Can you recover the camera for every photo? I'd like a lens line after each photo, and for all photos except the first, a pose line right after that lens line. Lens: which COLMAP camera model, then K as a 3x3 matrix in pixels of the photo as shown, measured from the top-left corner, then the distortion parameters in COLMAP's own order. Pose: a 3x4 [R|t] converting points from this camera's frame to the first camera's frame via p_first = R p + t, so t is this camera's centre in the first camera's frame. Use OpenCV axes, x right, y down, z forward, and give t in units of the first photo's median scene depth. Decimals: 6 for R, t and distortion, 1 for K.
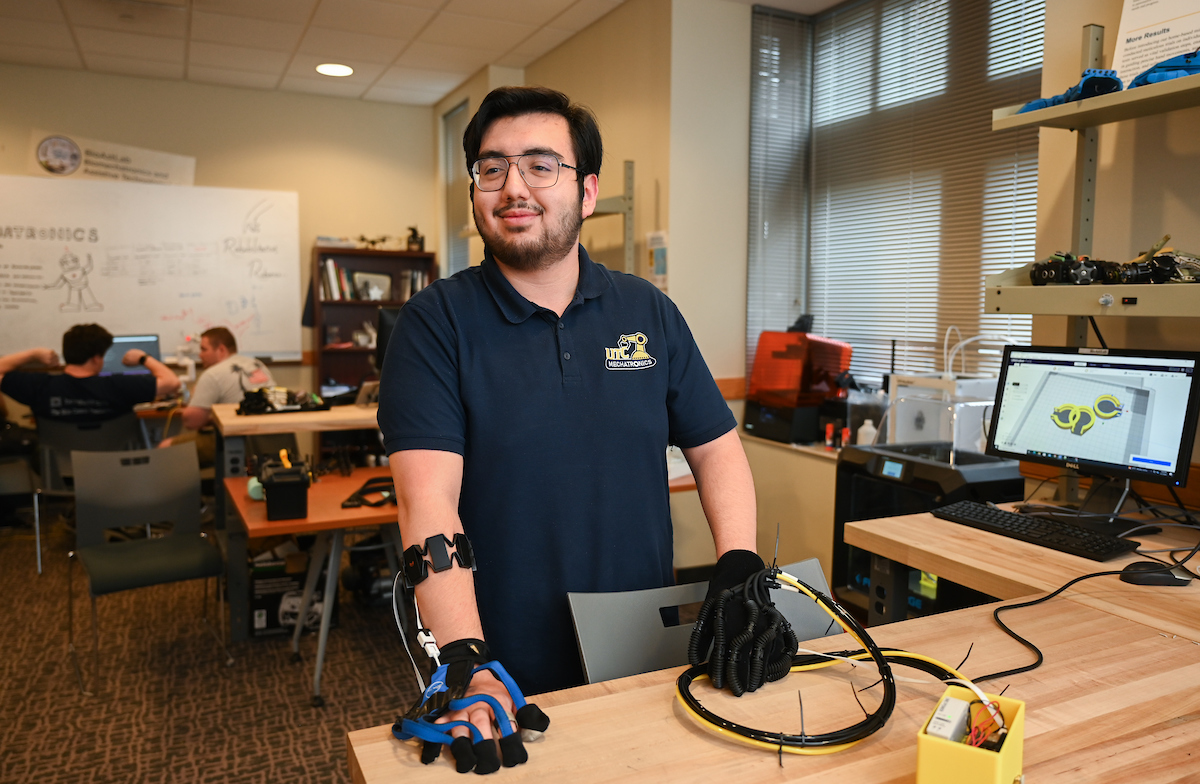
lens RADIAL K [[874.8, 0, 615.7], [0, 874.8, 386.3], [0, 0, 1]] dist [-0.007360, 0.001455]
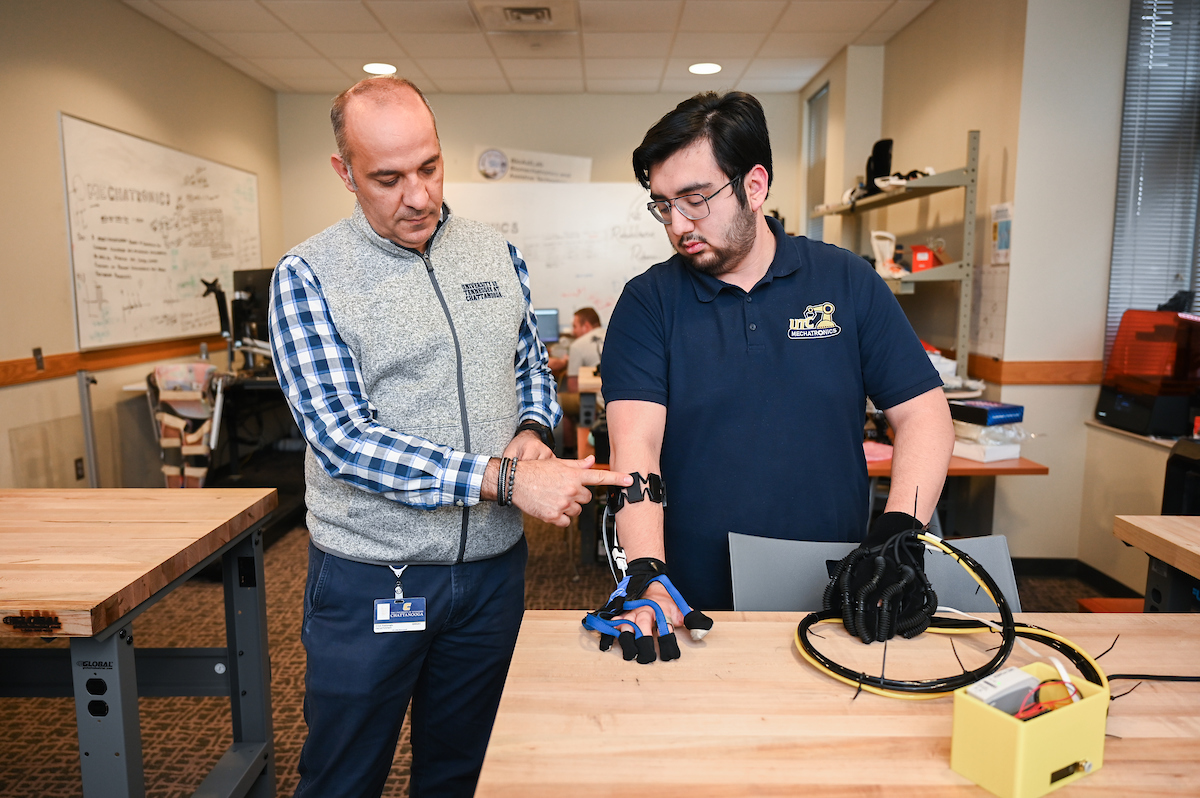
lens RADIAL K [[836.8, 0, 601.5], [0, 836.8, 395.7], [0, 0, 1]] dist [-0.001413, -0.002712]
pose [[0.892240, 0.054500, -0.448261, 0.083940], [-0.036956, 0.998173, 0.047800, 0.004531], [0.450048, -0.026083, 0.892624, -0.013535]]
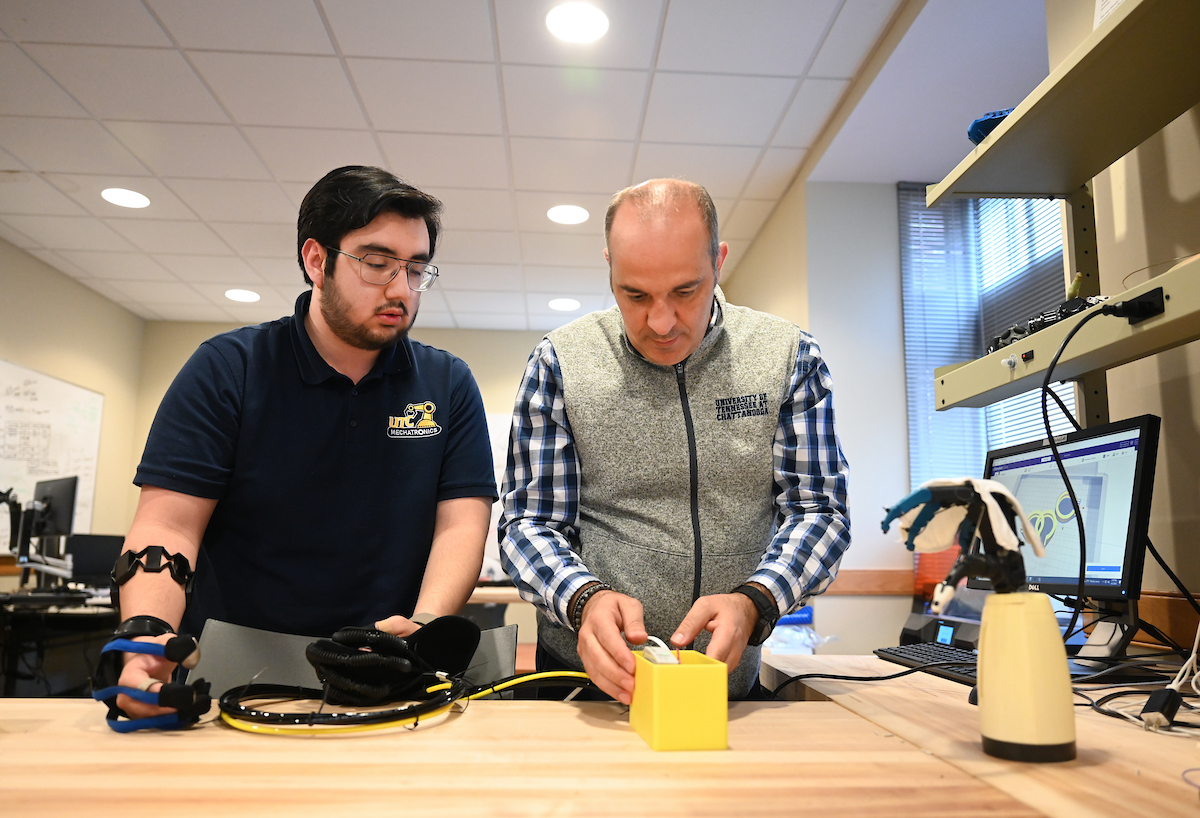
lens RADIAL K [[870.4, 0, 606.5], [0, 870.4, 420.0], [0, 0, 1]] dist [0.002046, 0.006486]
pose [[0.919898, -0.054091, -0.388409, 0.238504], [-0.042505, 0.970854, -0.235872, 0.071299], [0.389847, 0.233487, 0.890788, 0.070283]]
